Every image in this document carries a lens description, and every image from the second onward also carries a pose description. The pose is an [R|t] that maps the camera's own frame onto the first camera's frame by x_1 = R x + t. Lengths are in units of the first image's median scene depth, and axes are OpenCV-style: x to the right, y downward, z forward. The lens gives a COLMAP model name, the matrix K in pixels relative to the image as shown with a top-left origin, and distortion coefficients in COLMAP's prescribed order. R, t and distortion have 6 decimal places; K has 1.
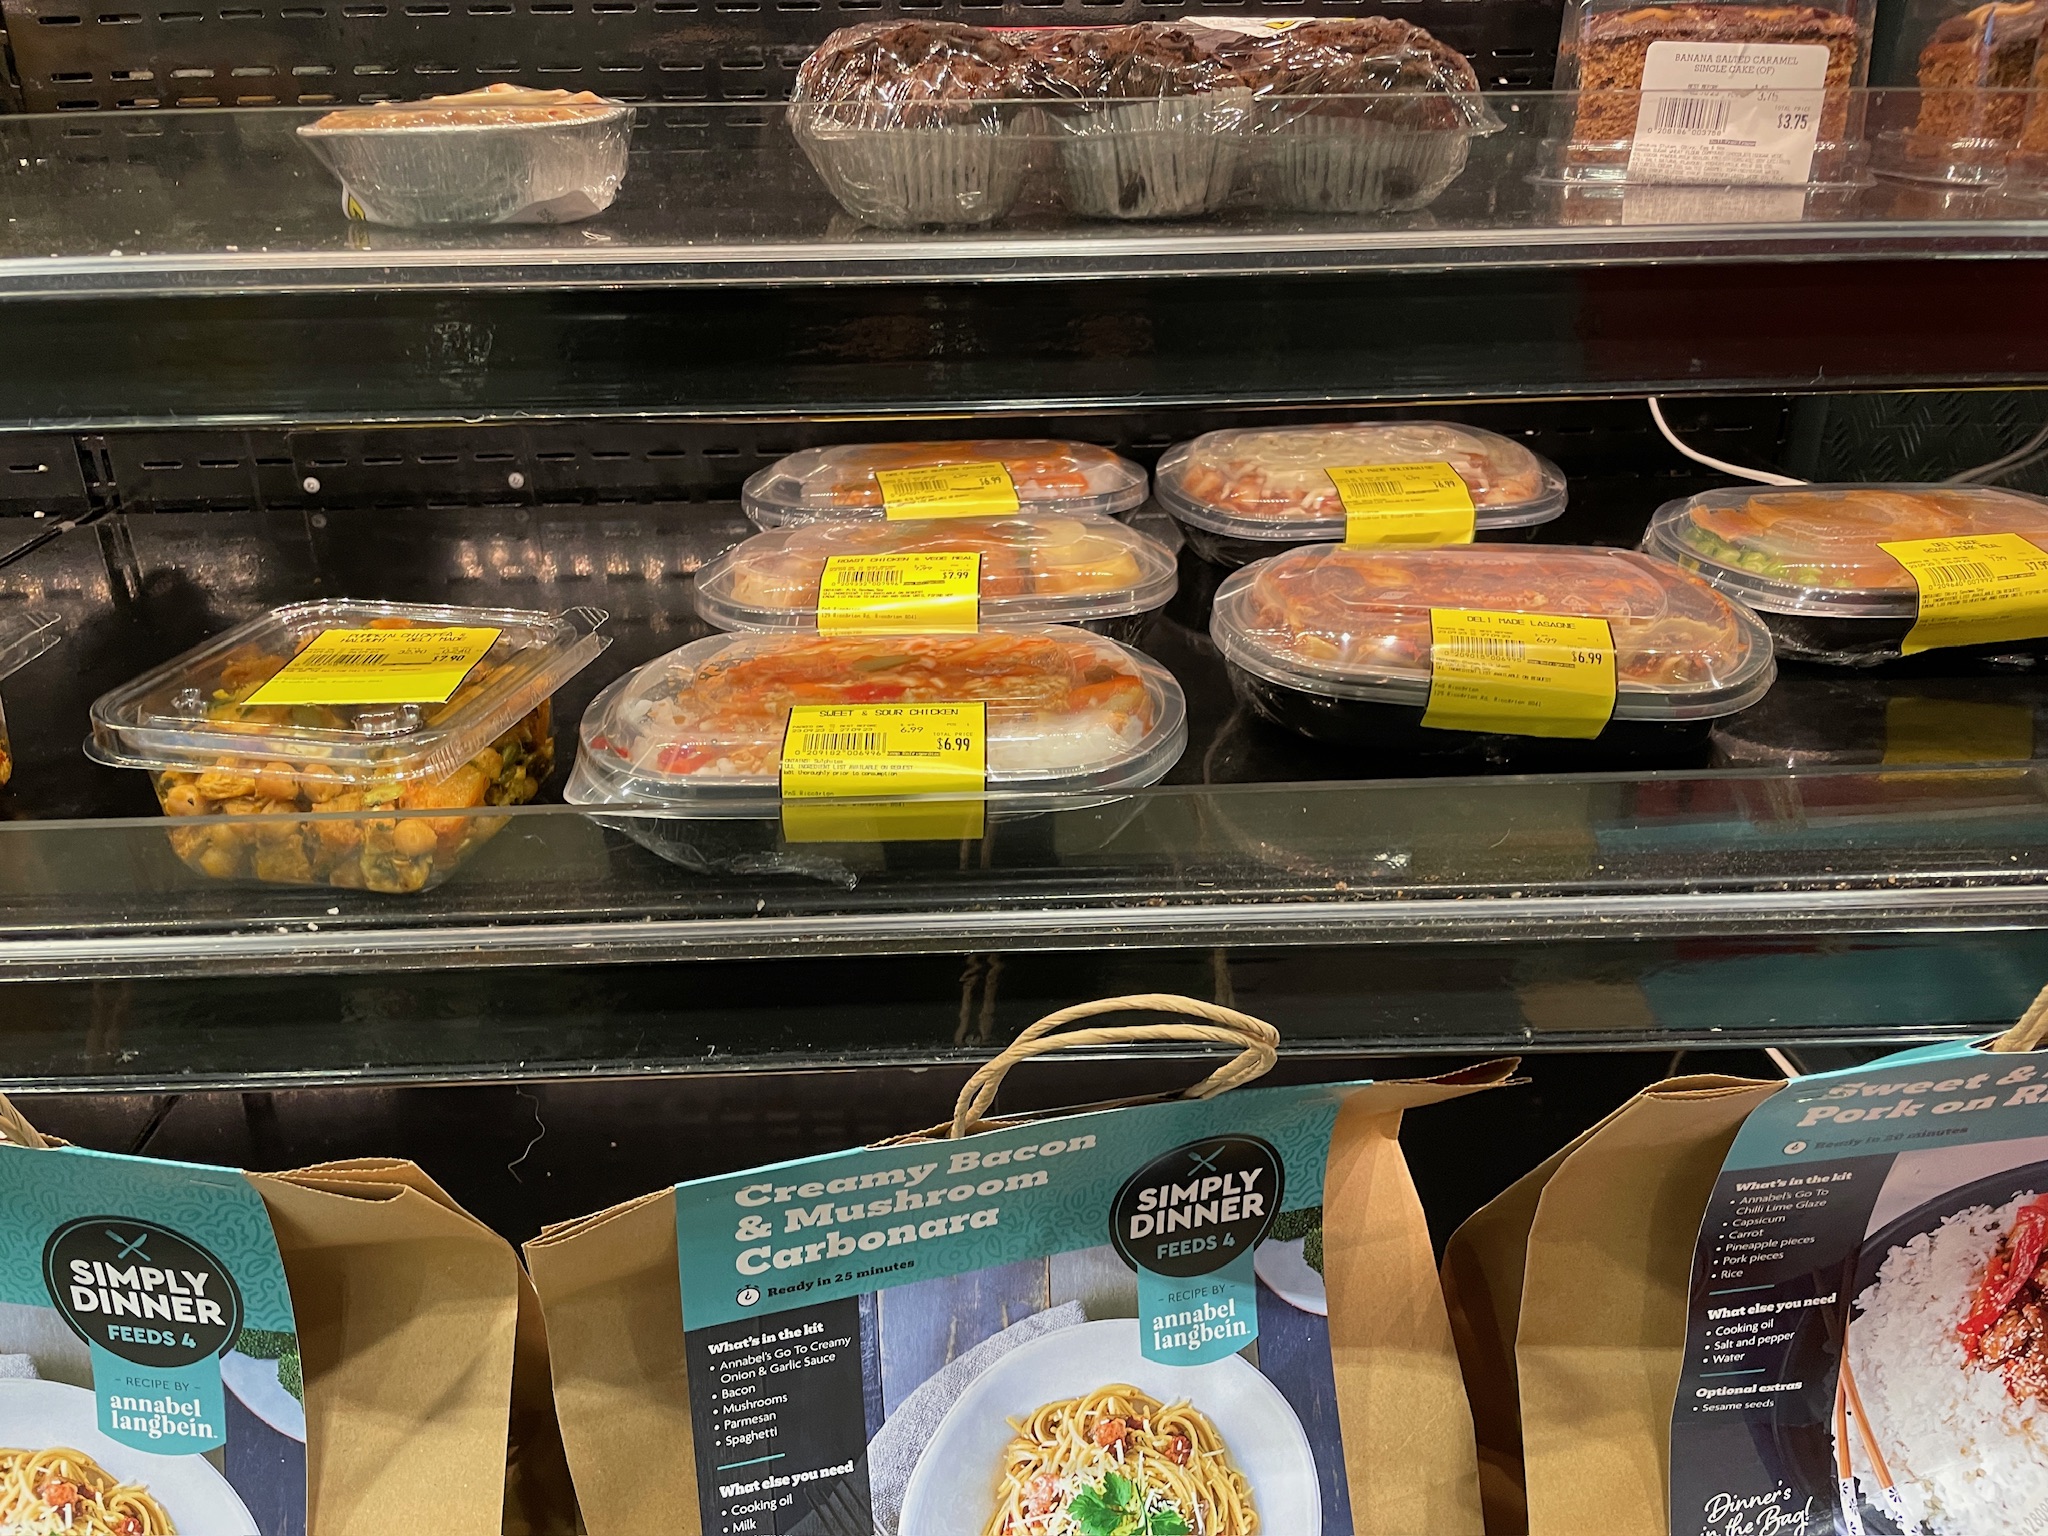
lens RADIAL K [[1554.7, 0, 1015.1], [0, 1554.7, 757.5], [0, 0, 1]] dist [0.042248, -0.060516]
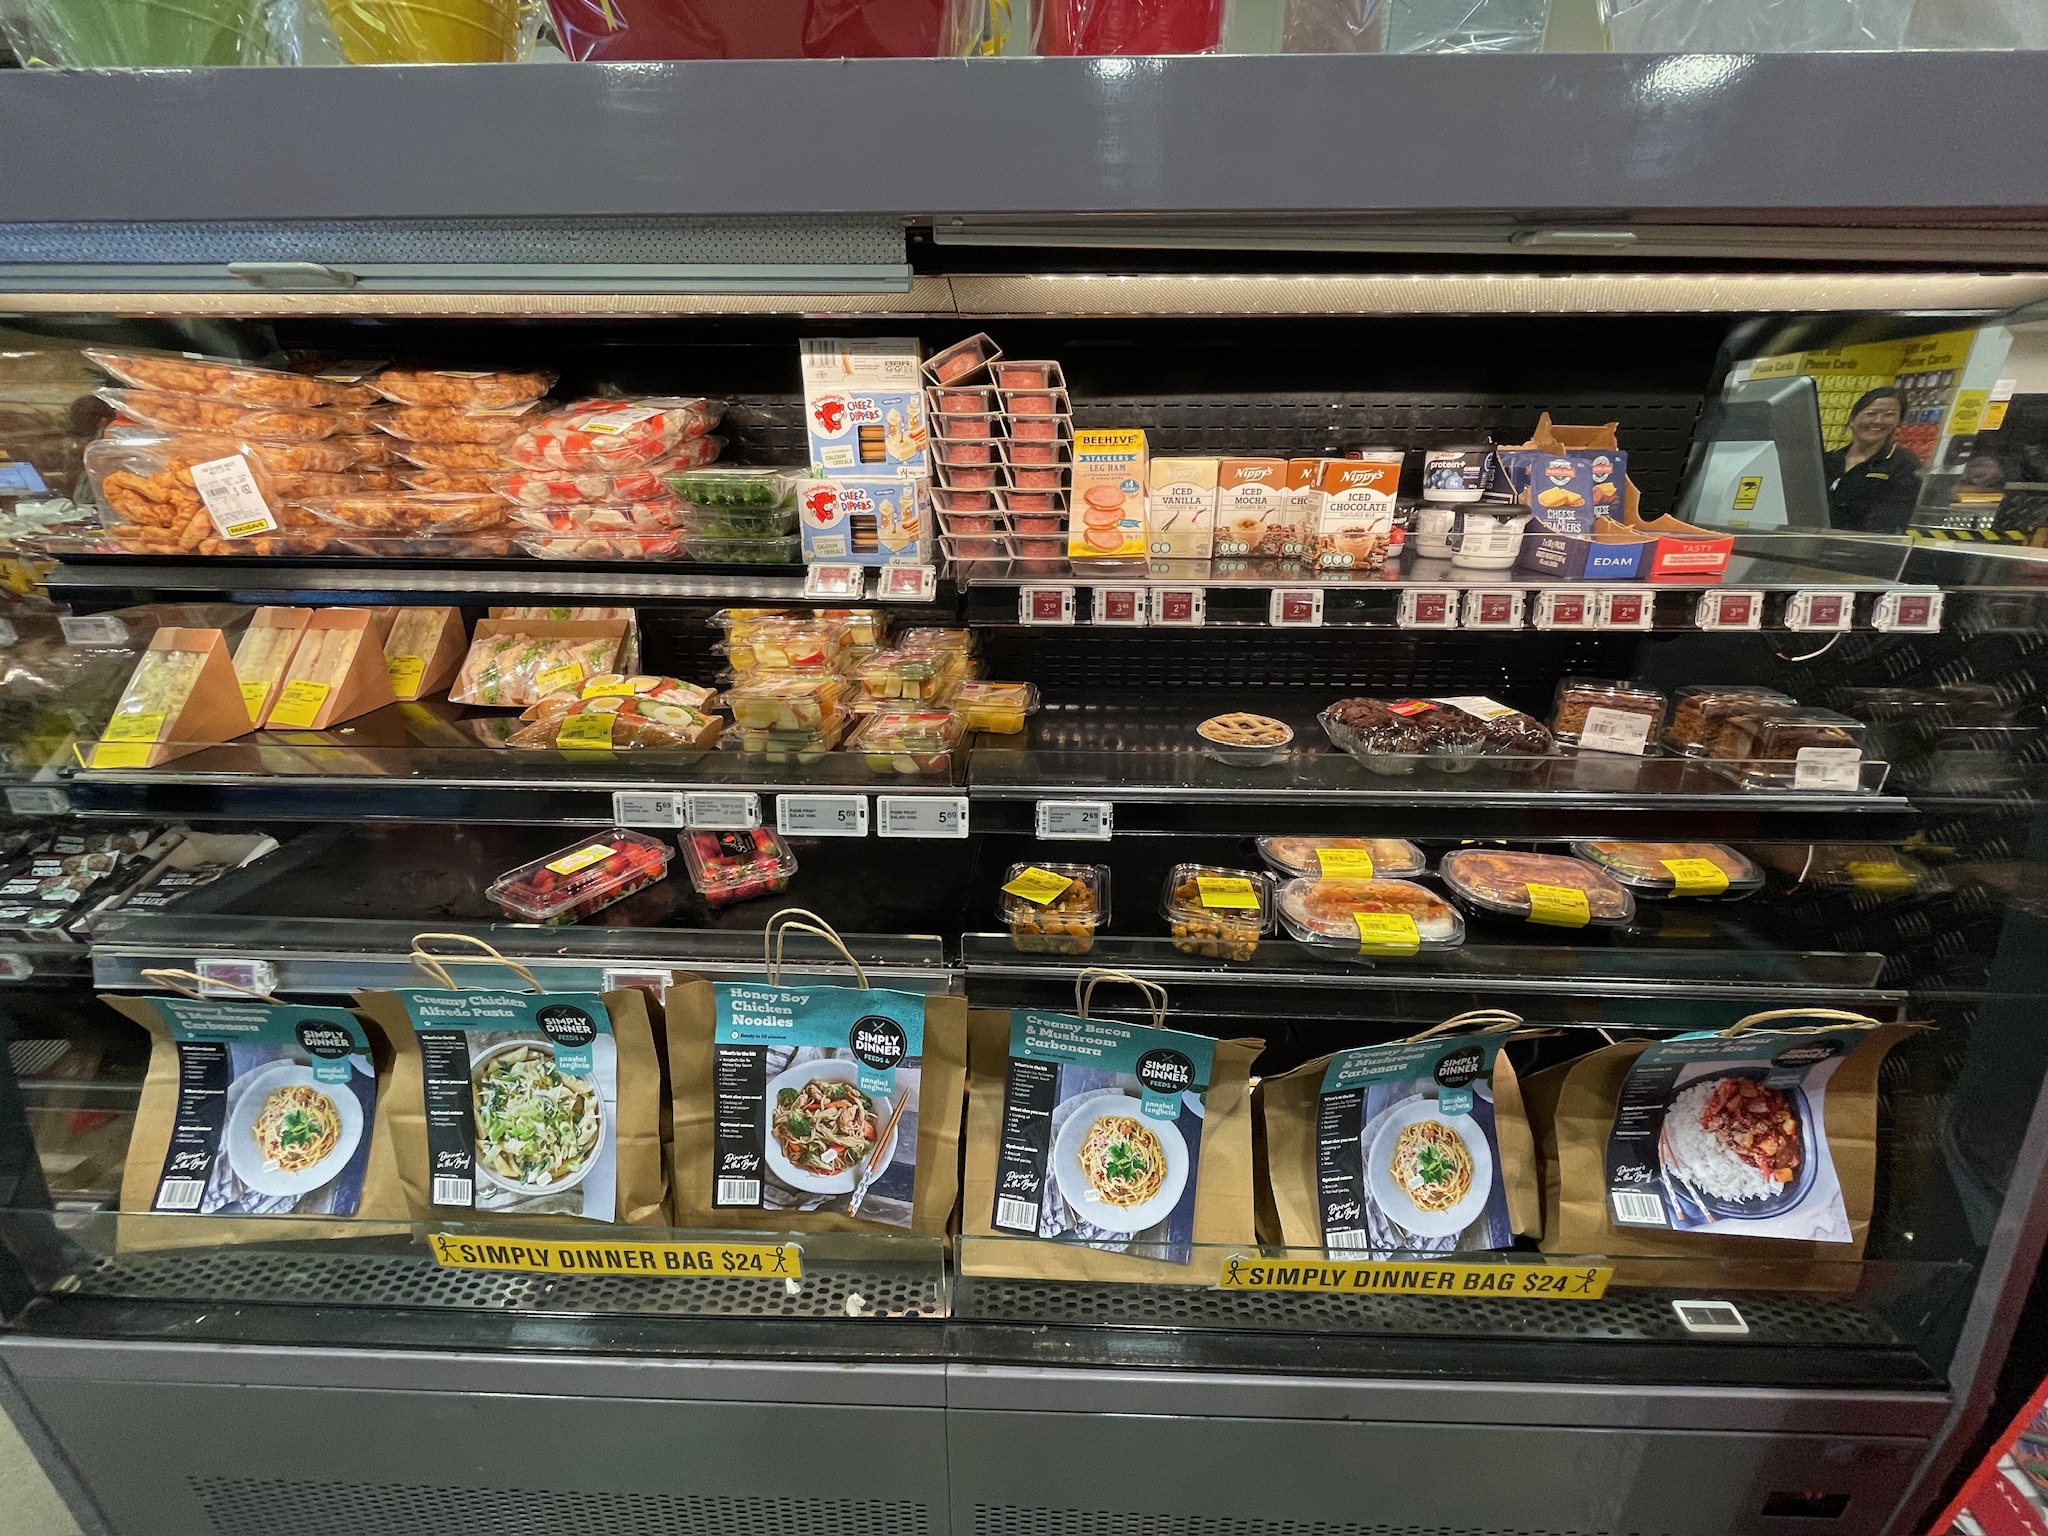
lens RADIAL K [[825.5, 0, 1023.4], [0, 825.5, 766.9], [0, 0, 1]] dist [-0.000886, 0.000513]
pose [[0.997216, 0.041959, -0.061648, -0.732728], [-0.045825, 0.996981, -0.062688, -0.196615], [0.058831, 0.065338, 0.996127, -0.850989]]
